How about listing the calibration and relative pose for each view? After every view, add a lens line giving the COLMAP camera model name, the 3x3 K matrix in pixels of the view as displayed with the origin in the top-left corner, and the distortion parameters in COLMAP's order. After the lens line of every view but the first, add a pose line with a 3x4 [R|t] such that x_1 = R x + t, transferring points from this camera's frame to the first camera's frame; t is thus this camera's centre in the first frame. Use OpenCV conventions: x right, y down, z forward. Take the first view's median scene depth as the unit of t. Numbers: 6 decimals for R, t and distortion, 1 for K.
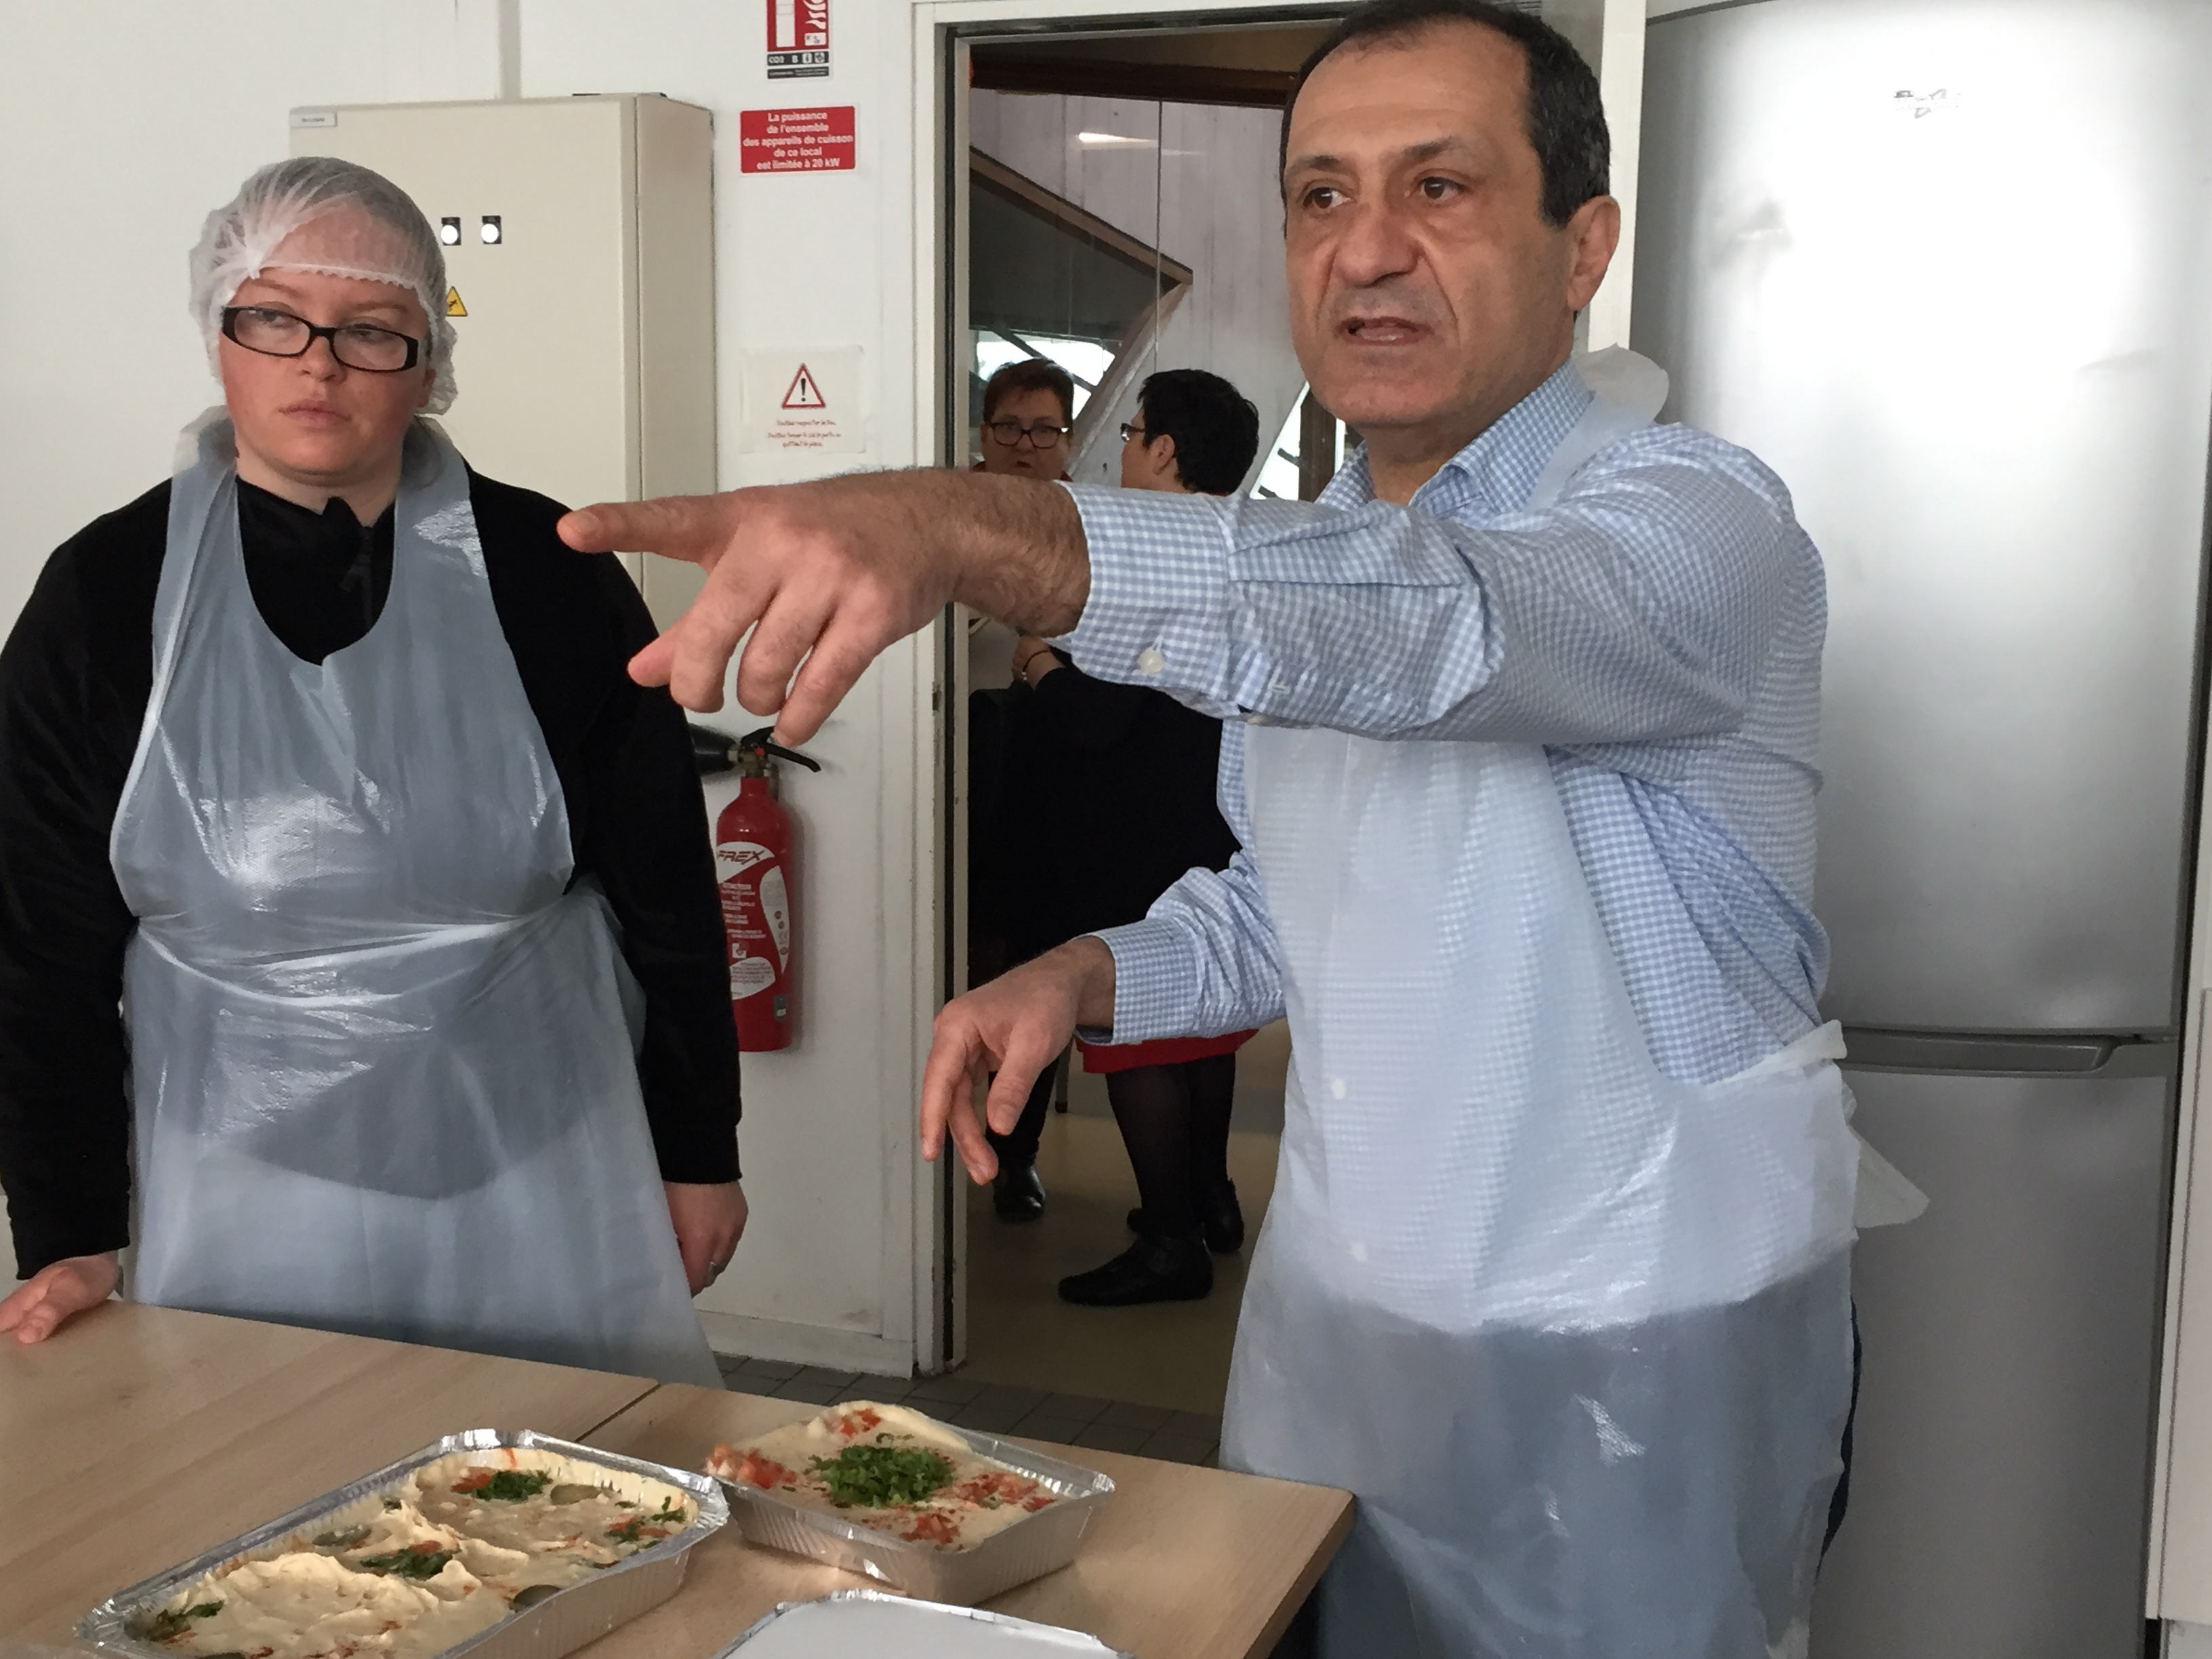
lens RADIAL K [[2525.2, 0, 1106.0], [0, 2525.2, 829.5], [0, 0, 1]] dist [-0.006480, 0.009285]
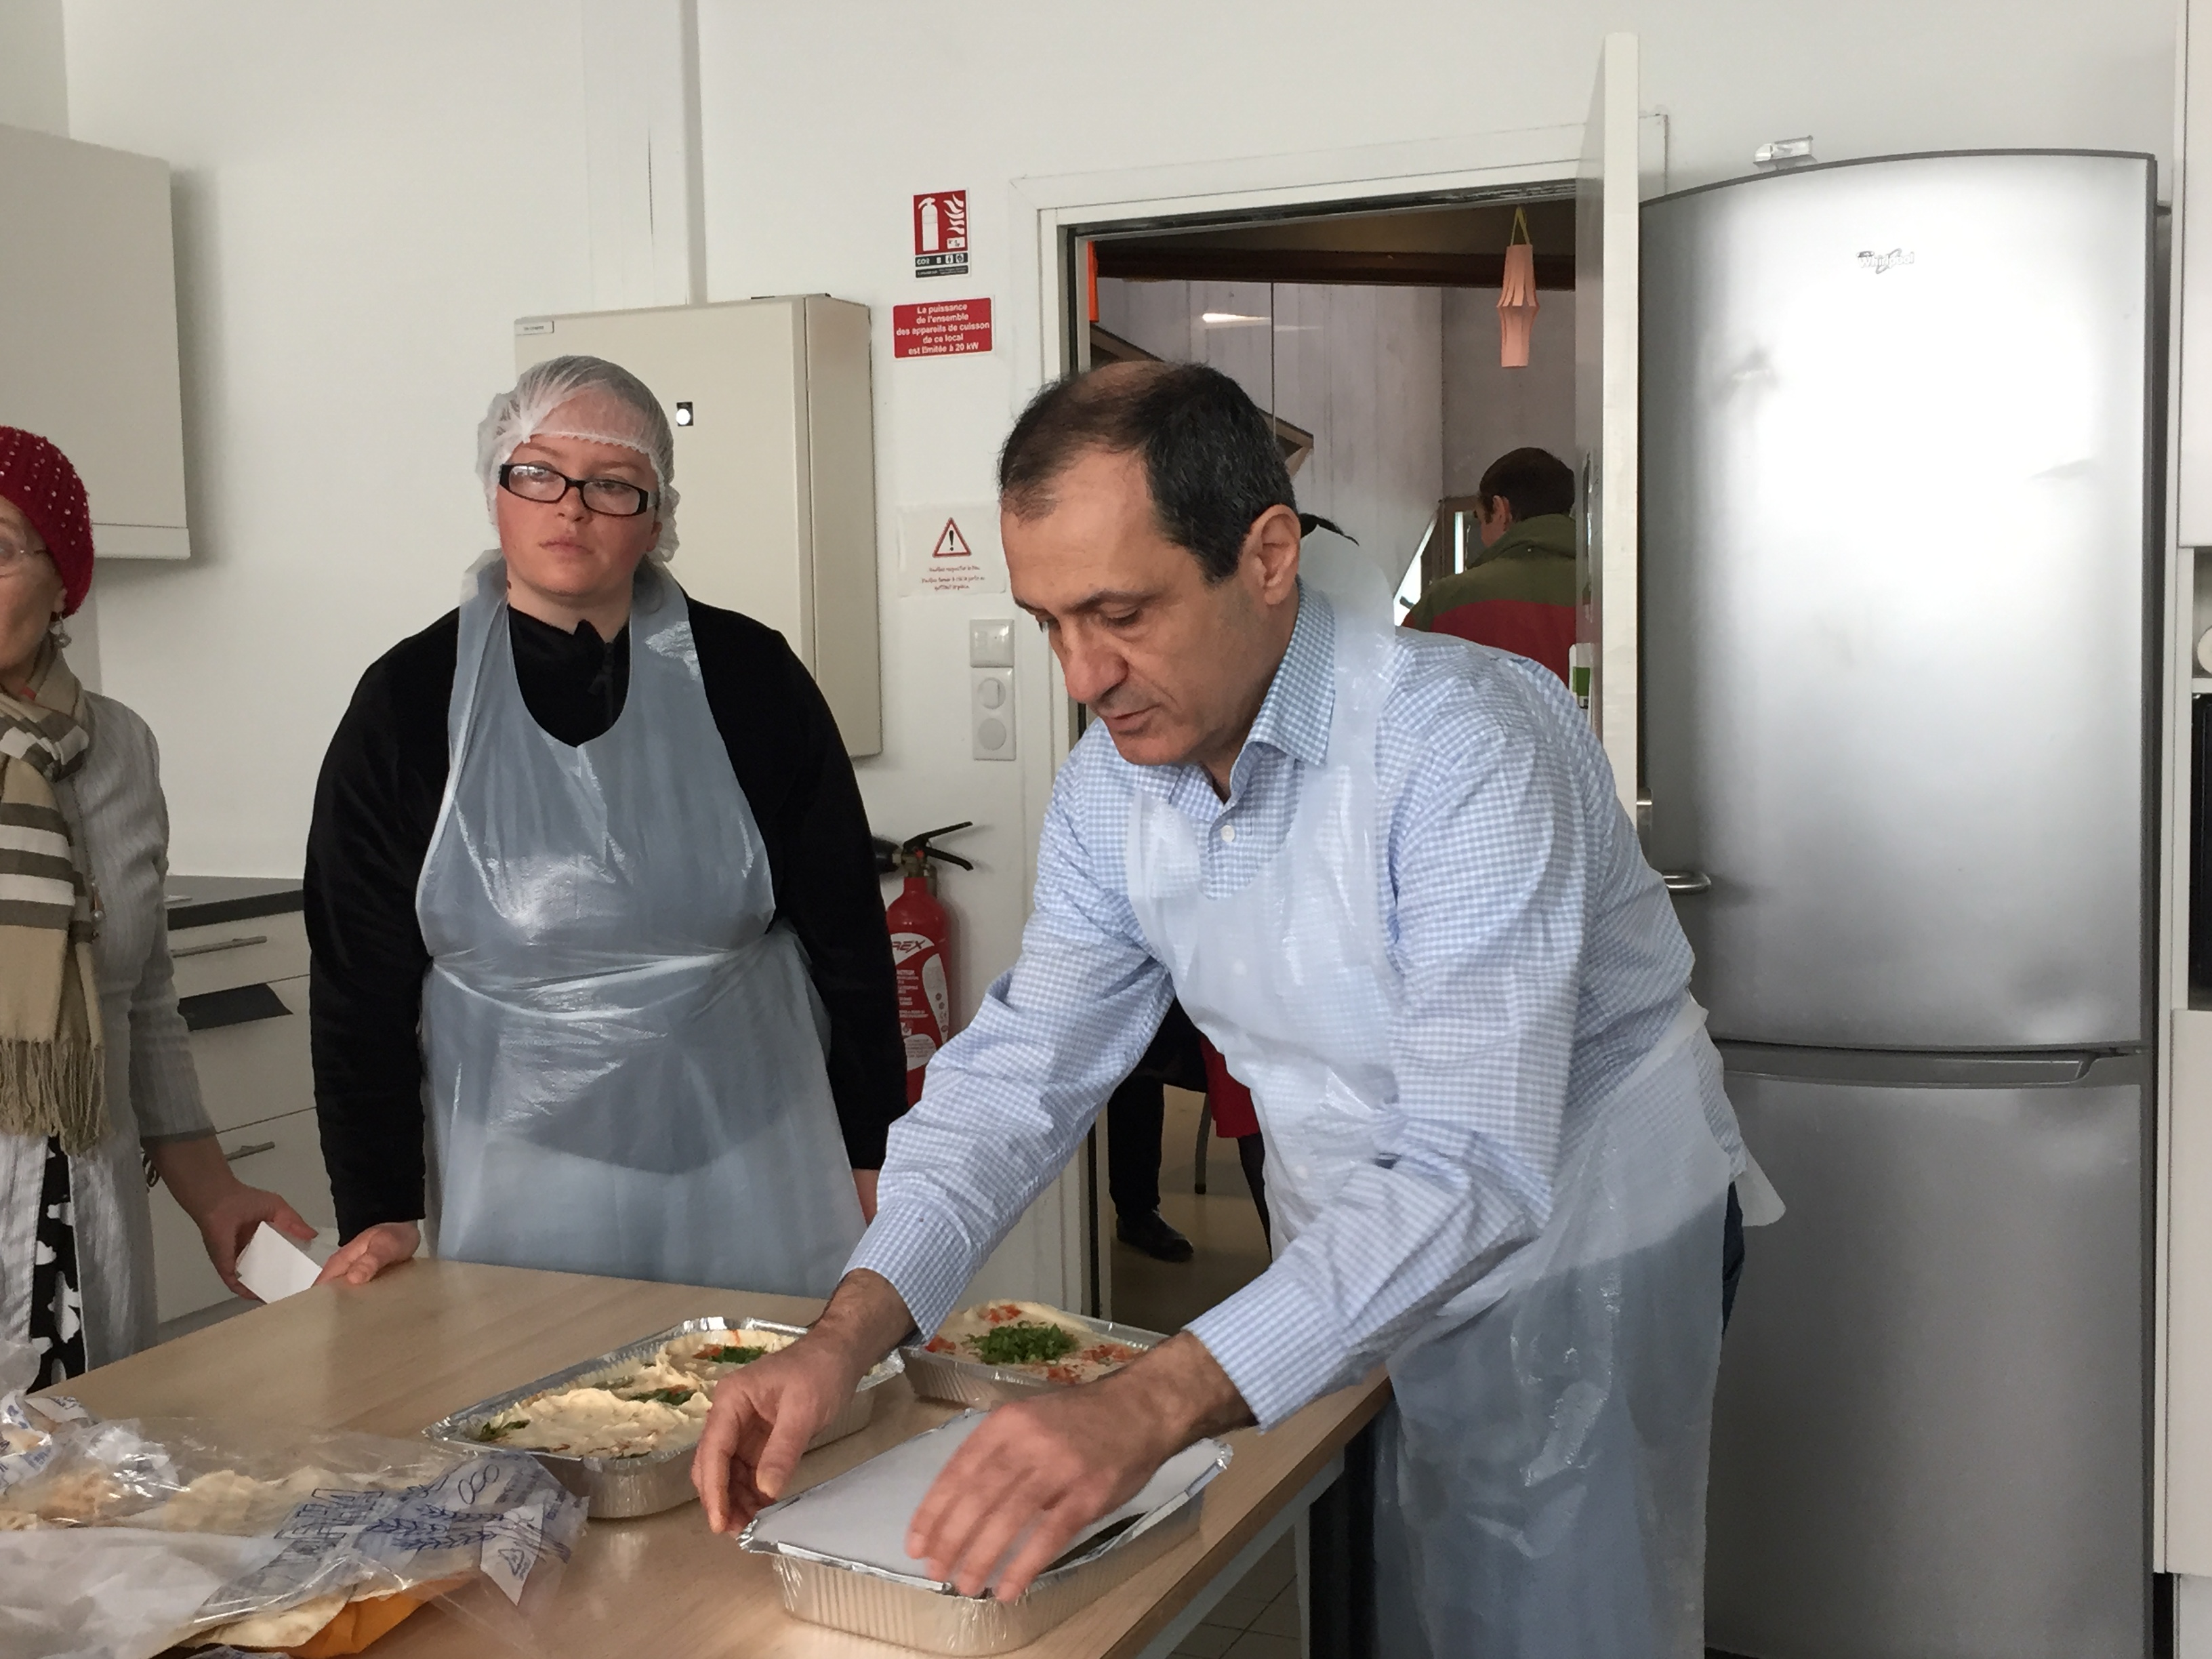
lens RADIAL K [[2463.5, 0, 1106.0], [0, 2463.5, 829.5], [0, 0, 1]] dist [-0.022582, -0.025412]
pose [[0.997774, -0.027011, -0.060977, 0.022004], [0.023111, 0.997696, -0.063784, 0.043463], [0.062559, 0.062233, 0.996099, -0.153554]]
